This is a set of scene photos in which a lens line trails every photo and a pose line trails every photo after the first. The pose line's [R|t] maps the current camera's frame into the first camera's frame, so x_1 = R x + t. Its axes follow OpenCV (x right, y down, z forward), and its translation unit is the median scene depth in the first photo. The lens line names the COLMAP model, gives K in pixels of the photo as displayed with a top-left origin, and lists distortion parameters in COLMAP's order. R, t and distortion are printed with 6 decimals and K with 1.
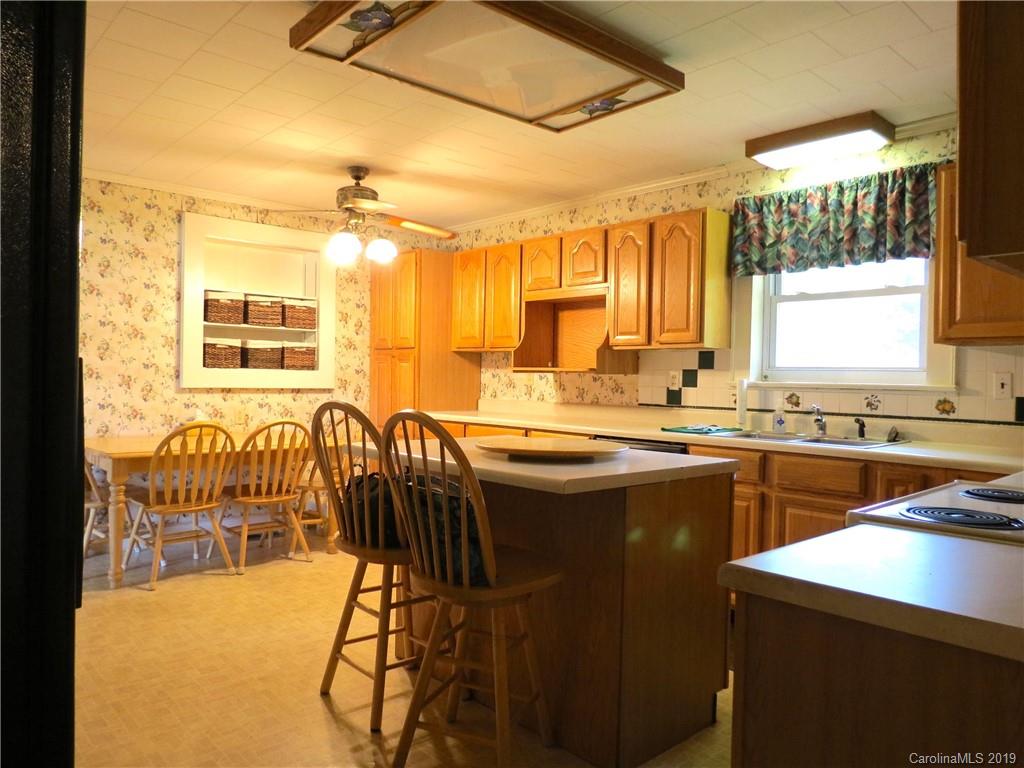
lens RADIAL K [[736.5, 0, 512.0], [0, 736.5, 384.0], [0, 0, 1]] dist [-0.039004, -0.000850]
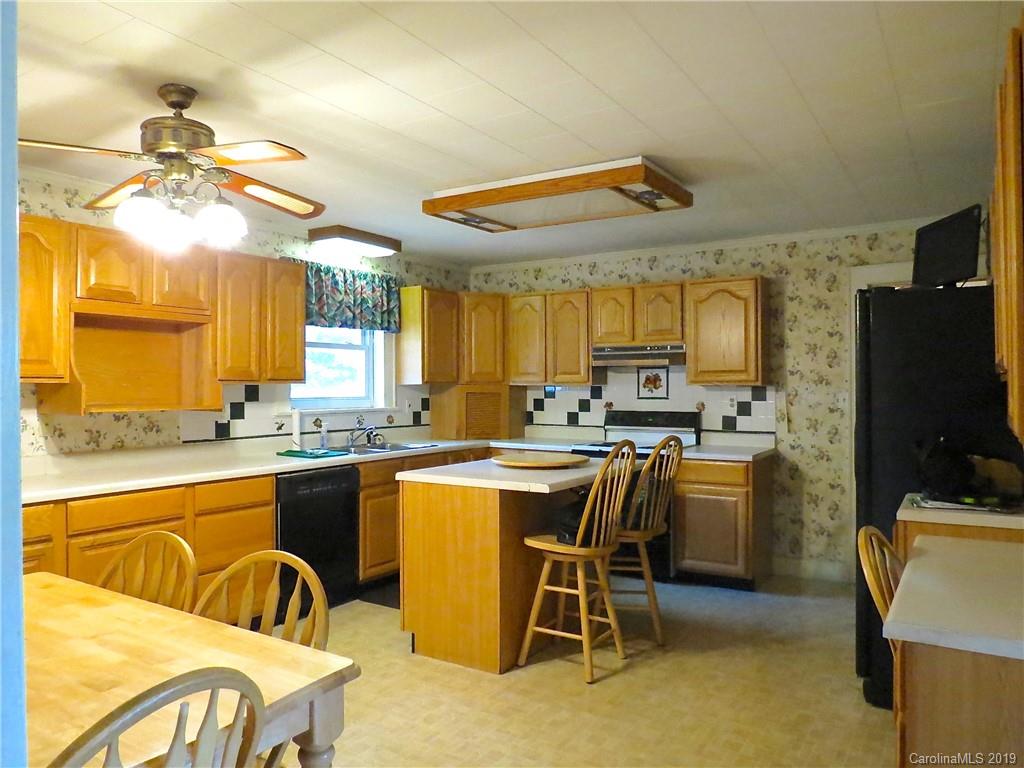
lens RADIAL K [[736.5, 0, 512.0], [0, 736.5, 384.0], [0, 0, 1]] dist [-0.039004, -0.000850]
pose [[-0.280073, -0.009533, 0.959931, -0.943945], [0.013183, 0.999818, 0.013775, -0.059893], [-0.959888, 0.016513, -0.279896, 0.997165]]
